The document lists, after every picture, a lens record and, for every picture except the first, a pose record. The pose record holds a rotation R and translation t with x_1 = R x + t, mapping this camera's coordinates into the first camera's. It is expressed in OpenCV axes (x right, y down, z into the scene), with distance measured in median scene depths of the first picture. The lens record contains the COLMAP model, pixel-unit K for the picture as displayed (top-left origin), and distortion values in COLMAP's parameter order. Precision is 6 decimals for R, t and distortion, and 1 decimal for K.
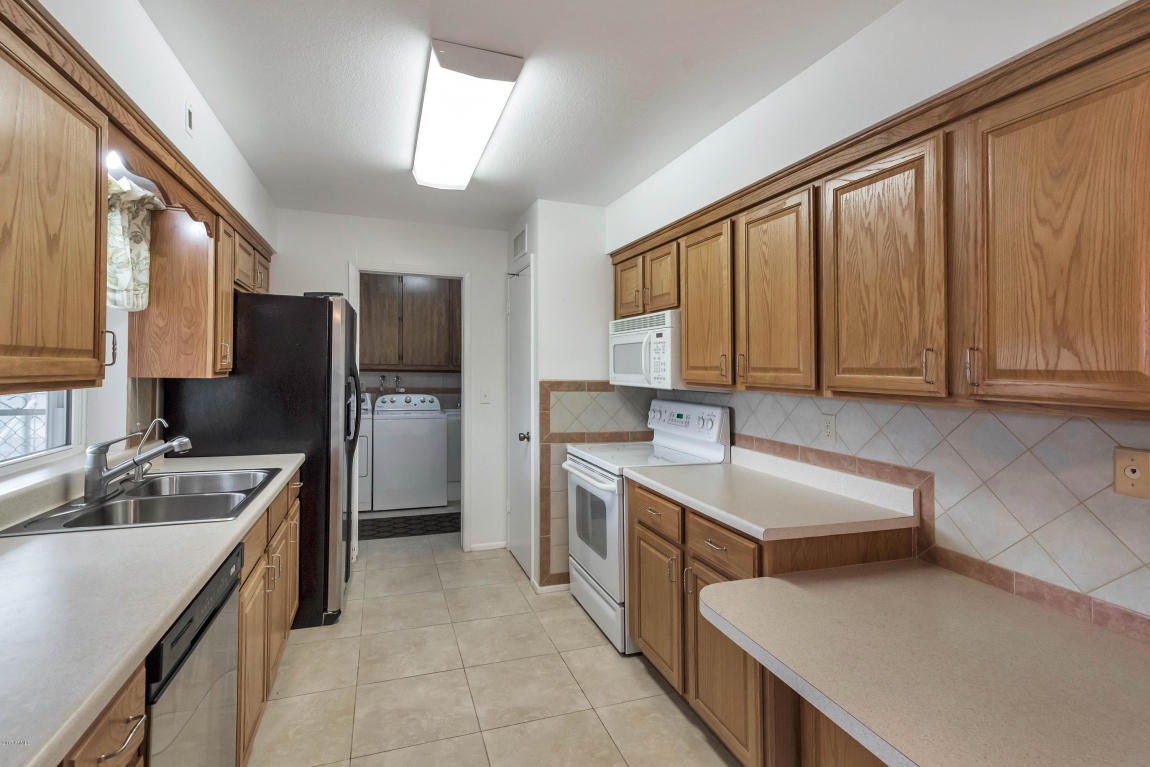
lens RADIAL K [[516.8, 0, 575.2], [0, 516.8, 382.5], [0, 0, 1]] dist [0.001216, -0.000058]
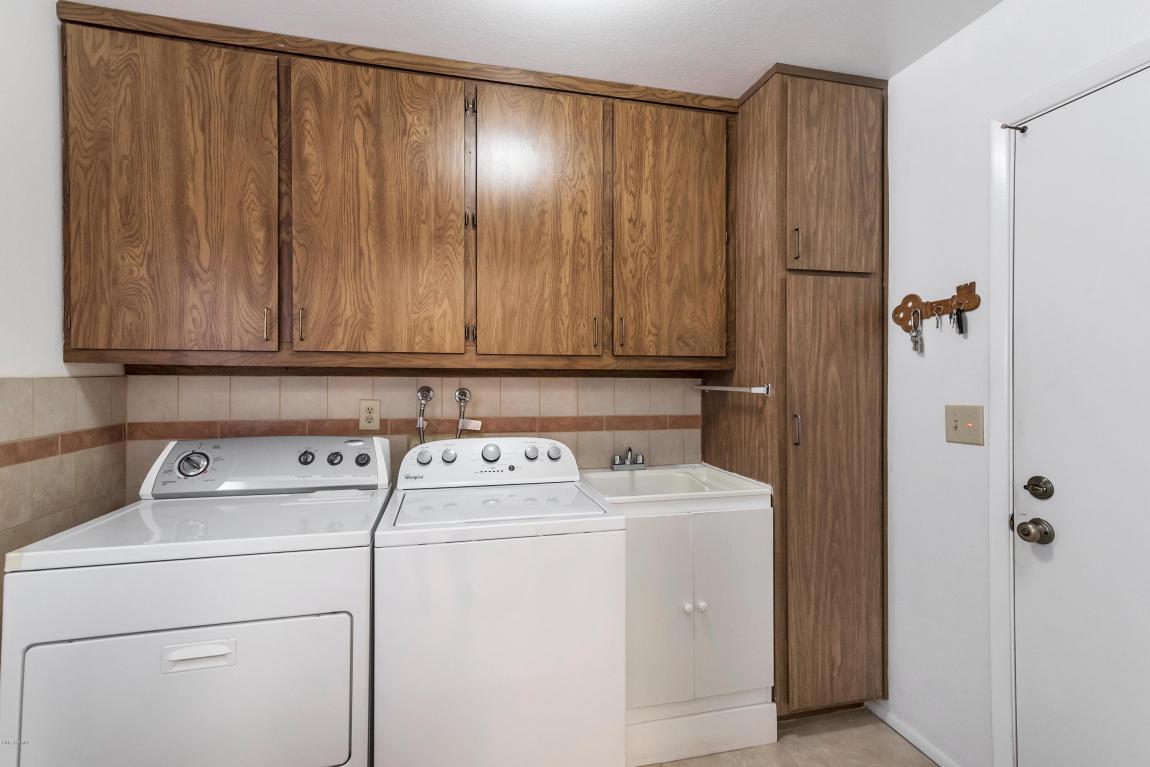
lens RADIAL K [[516.8, 0, 577.5], [0, 516.8, 380.8], [0, 0, 1]] dist [0.001216, -0.000058]
pose [[0.992556, -0.008526, -0.121492, -0.220298], [0.006339, 0.999811, -0.018372, -0.009773], [0.121626, 0.017465, 0.992422, 0.651994]]
